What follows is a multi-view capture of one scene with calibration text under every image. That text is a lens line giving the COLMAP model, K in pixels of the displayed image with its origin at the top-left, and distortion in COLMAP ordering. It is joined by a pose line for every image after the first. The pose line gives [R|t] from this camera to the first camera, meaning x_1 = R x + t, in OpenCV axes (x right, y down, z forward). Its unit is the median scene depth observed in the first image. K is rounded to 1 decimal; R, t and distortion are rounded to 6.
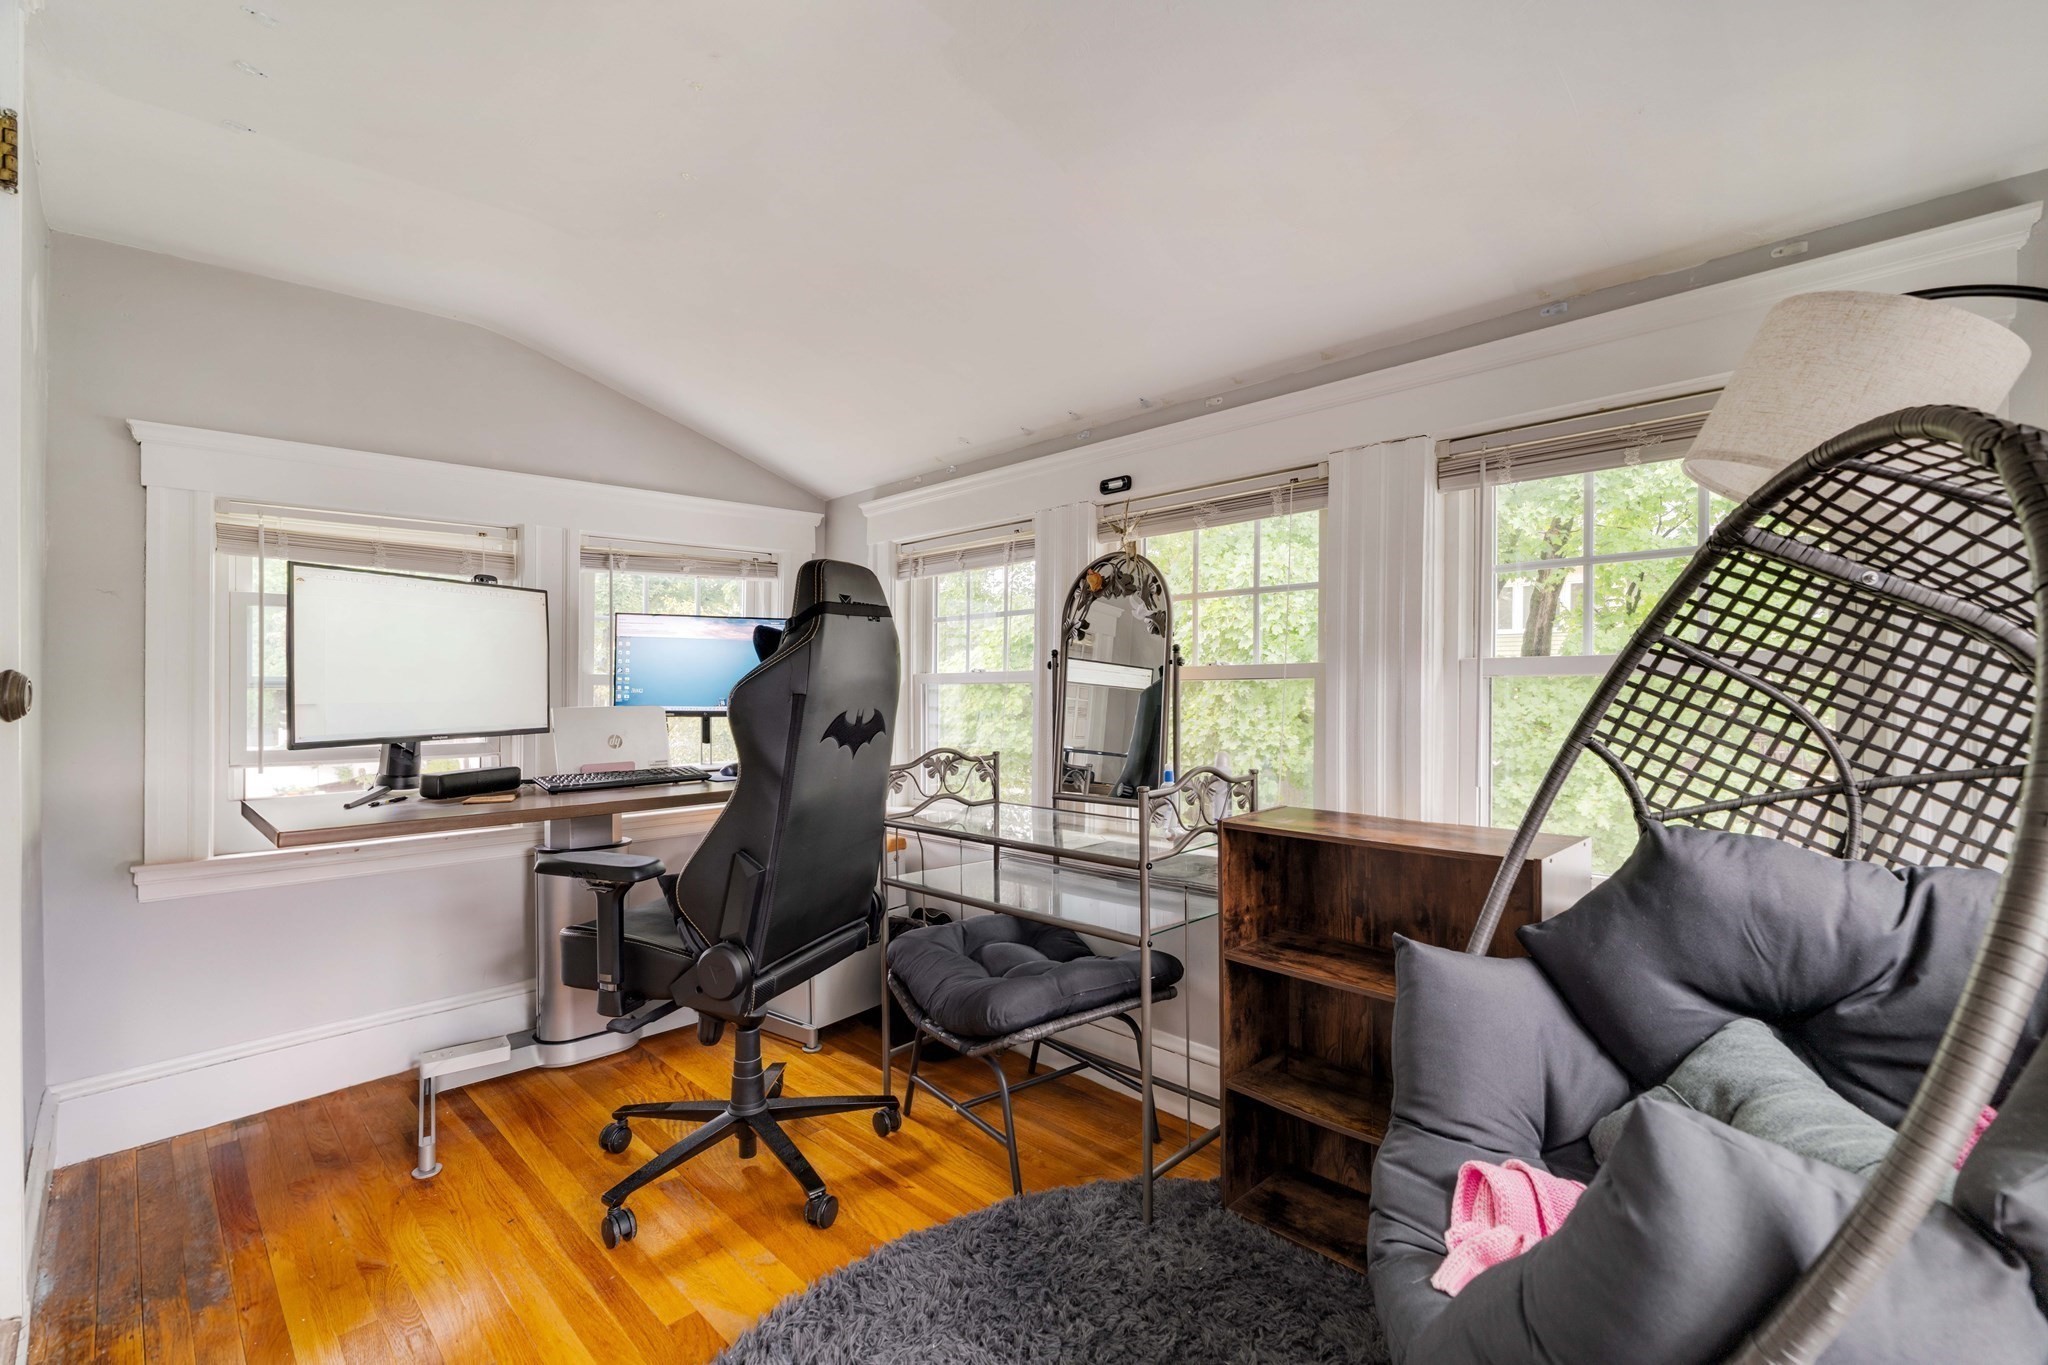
lens RADIAL K [[931.5, 0, 1024.0], [0, 931.5, 682.5], [0, 0, 1]] dist [-0.002108, 0.000205]
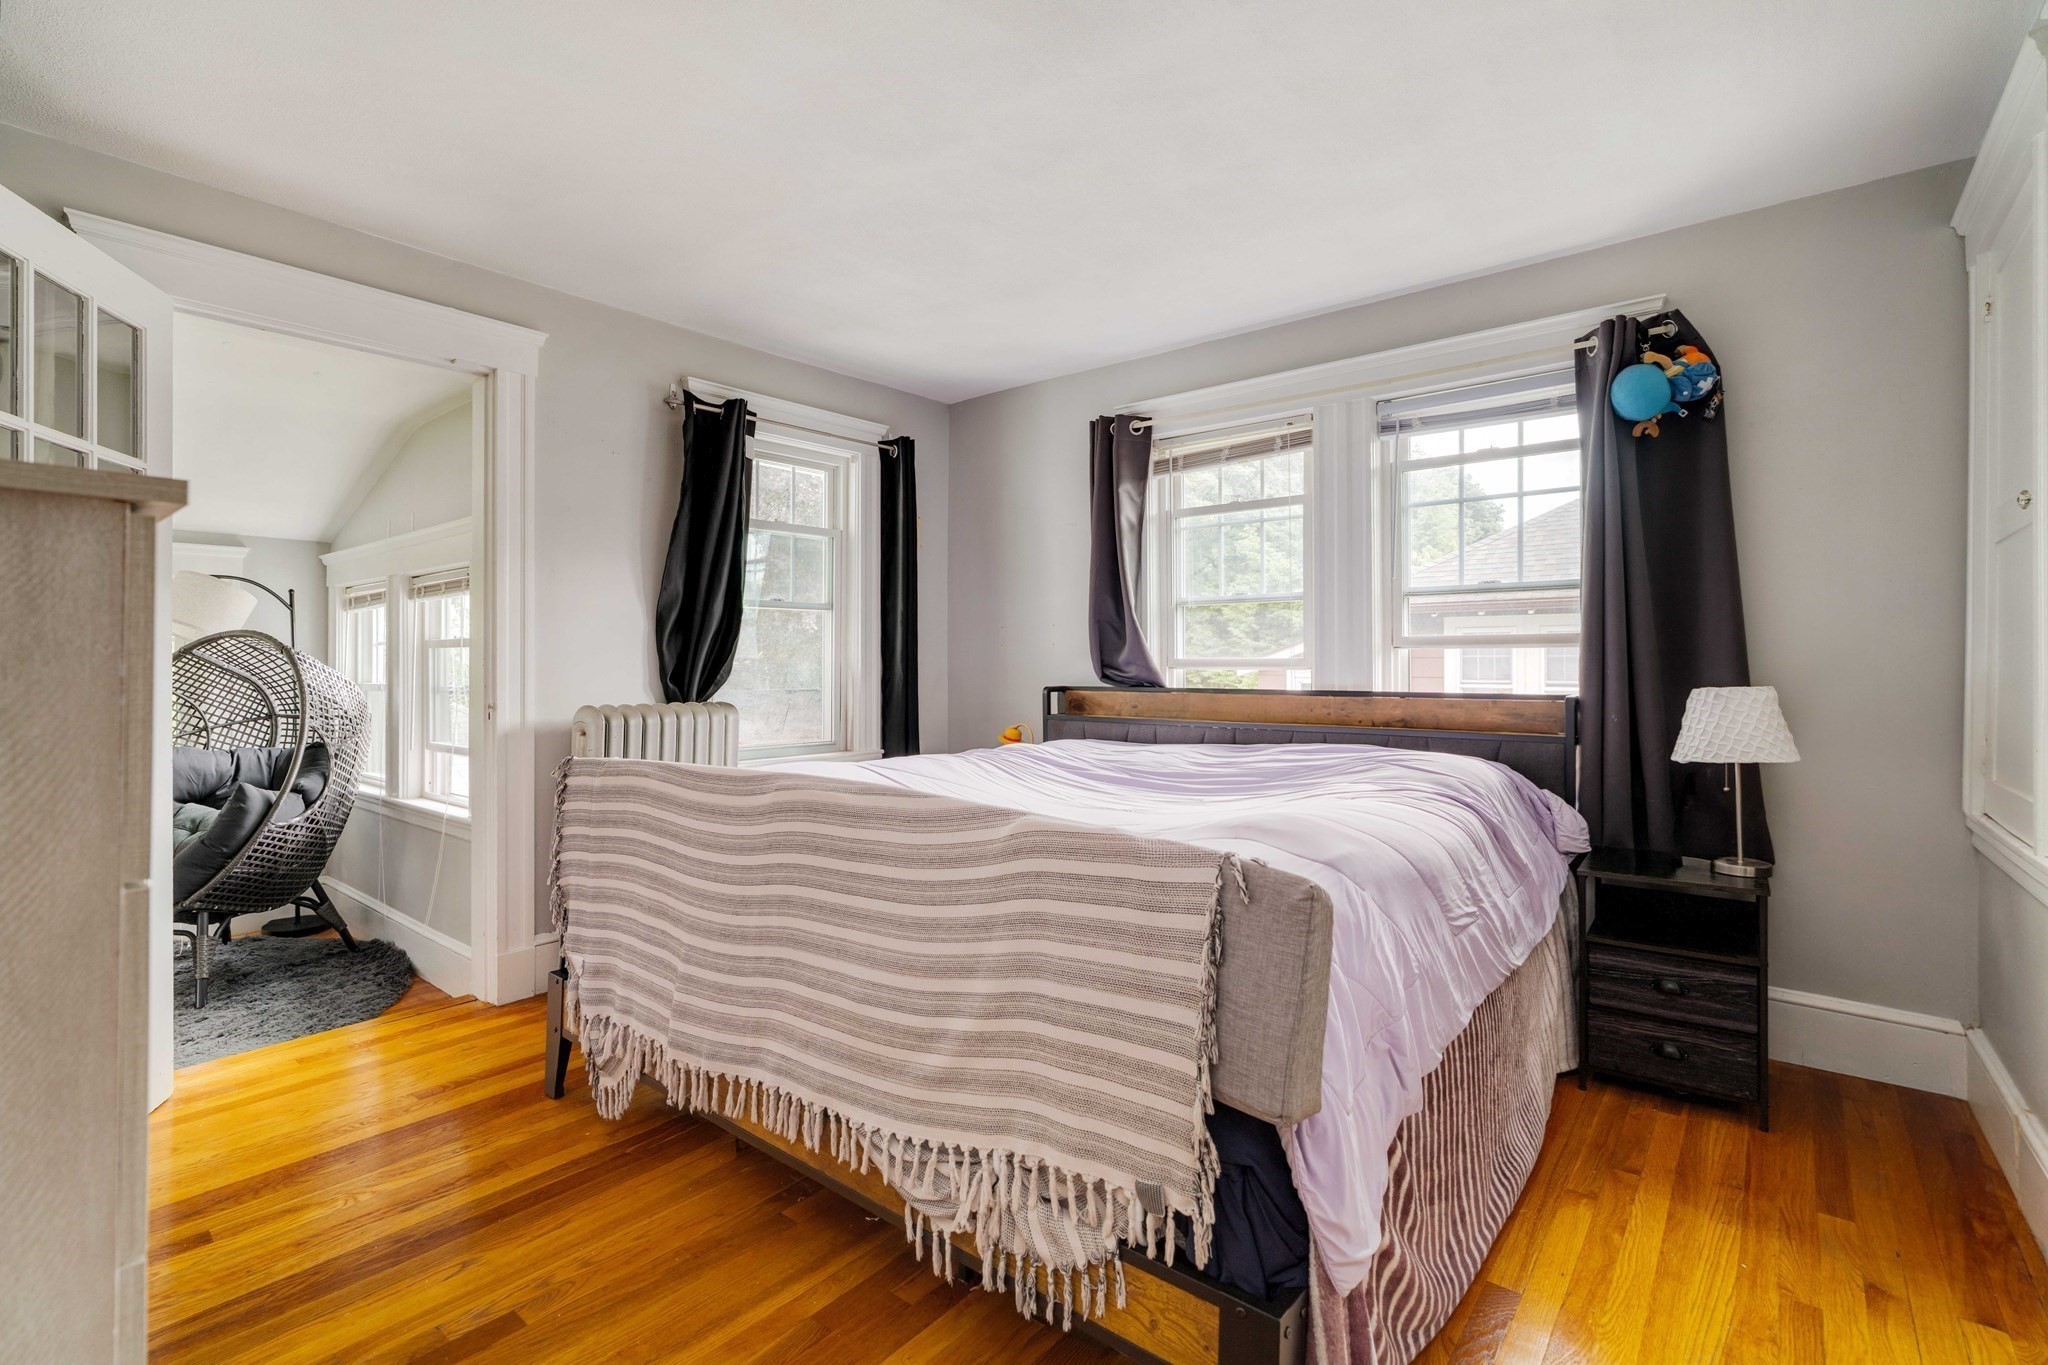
lens RADIAL K [[931.5, 0, 1024.0], [0, 931.5, 682.5], [0, 0, 1]] dist [-0.002108, 0.000205]
pose [[-0.115921, -0.009508, 0.993213, -2.678566], [0.003387, 0.999945, 0.009968, -0.068127], [-0.993253, 0.004520, -0.115883, -1.443802]]
